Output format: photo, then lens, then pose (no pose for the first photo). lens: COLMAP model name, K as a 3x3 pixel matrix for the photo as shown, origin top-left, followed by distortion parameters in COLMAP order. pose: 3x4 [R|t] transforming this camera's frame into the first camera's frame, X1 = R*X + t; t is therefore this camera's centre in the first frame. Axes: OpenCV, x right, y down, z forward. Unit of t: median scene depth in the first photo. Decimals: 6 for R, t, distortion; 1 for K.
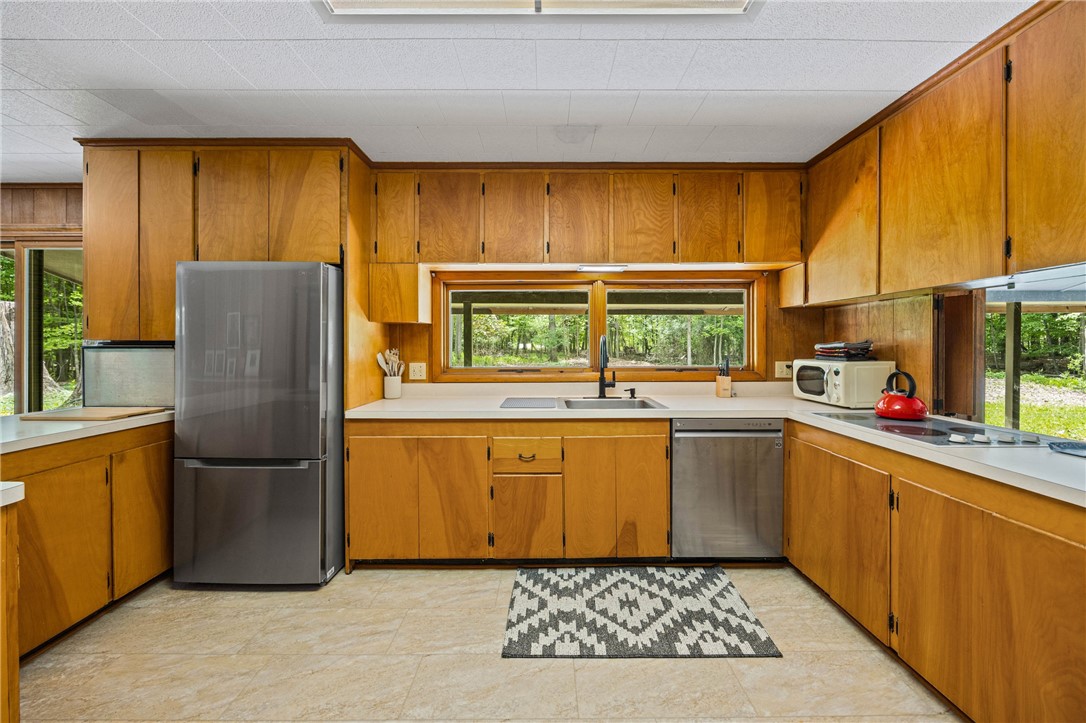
lens RADIAL K [[427.1, 0, 547.2], [0, 427.1, 347.7], [0, 0, 1]] dist [-0.004257, -0.000219]
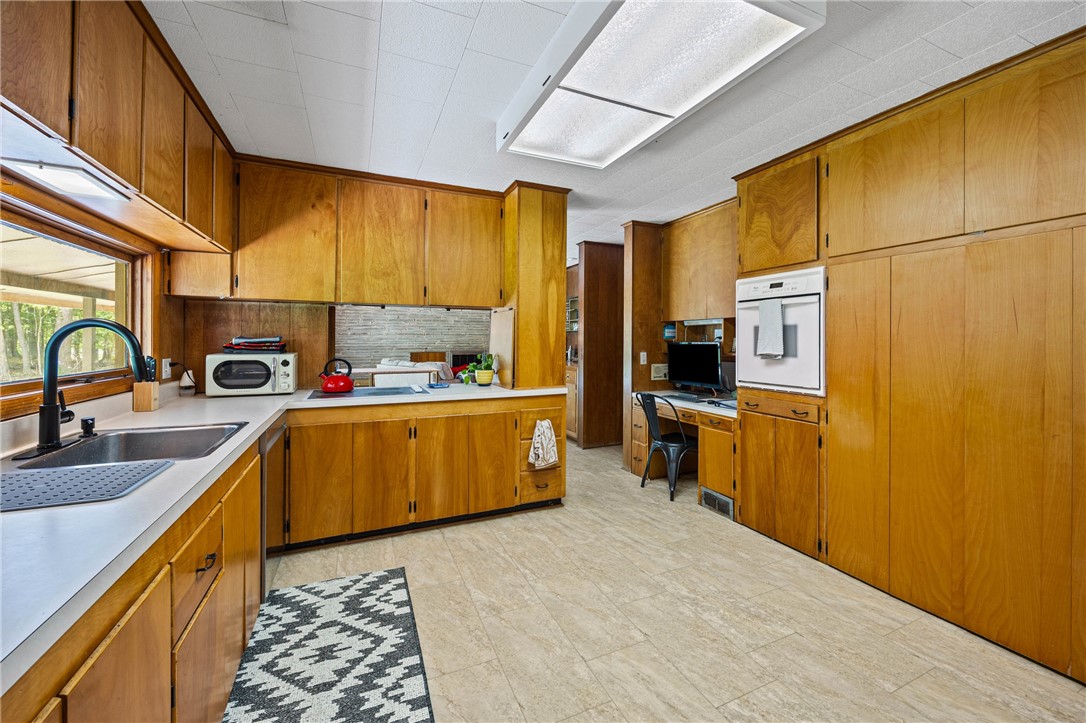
lens RADIAL K [[427.1, 0, 549.1], [0, 427.1, 343.0], [0, 0, 1]] dist [-0.004257, -0.000219]
pose [[-0.408014, -0.006253, 0.912954, -0.654187], [0.003189, 0.999961, 0.008274, -0.004100], [-0.912970, 0.006288, -0.407978, 0.838002]]
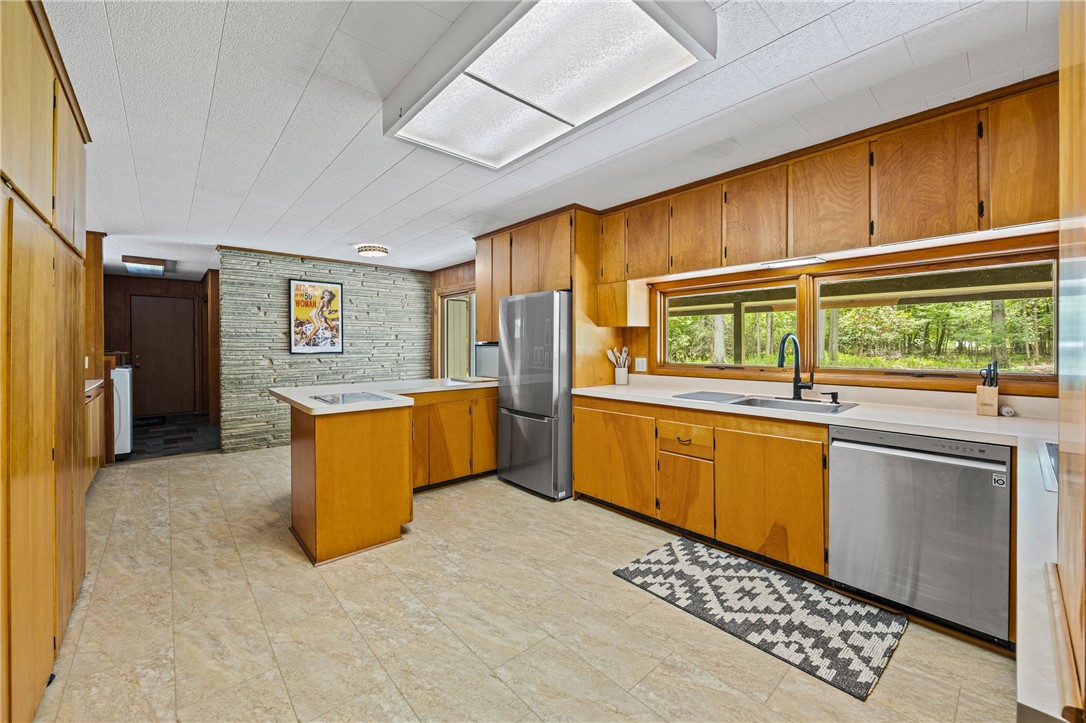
lens RADIAL K [[427.1, 0, 544.6], [0, 427.1, 346.0], [0, 0, 1]] dist [-0.004257, -0.000219]
pose [[0.661780, 0.002428, -0.749694, 0.572150], [-0.002551, 0.999996, 0.000988, -0.000280], [0.749694, 0.001259, 0.661784, -0.049278]]
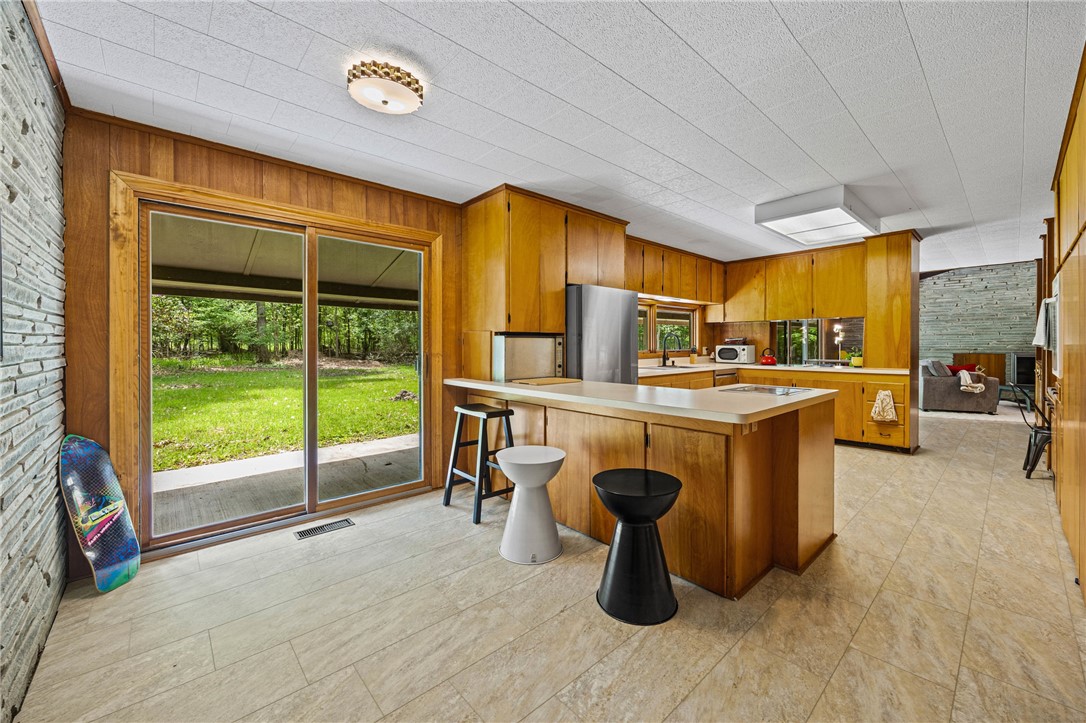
lens RADIAL K [[427.1, 0, 548.9], [0, 427.1, 348.3], [0, 0, 1]] dist [-0.004257, -0.000219]
pose [[0.740647, -0.007023, 0.671857, -1.926493], [0.006891, 0.999972, 0.002857, 0.034768], [-0.671859, 0.002514, 0.740675, -0.107509]]
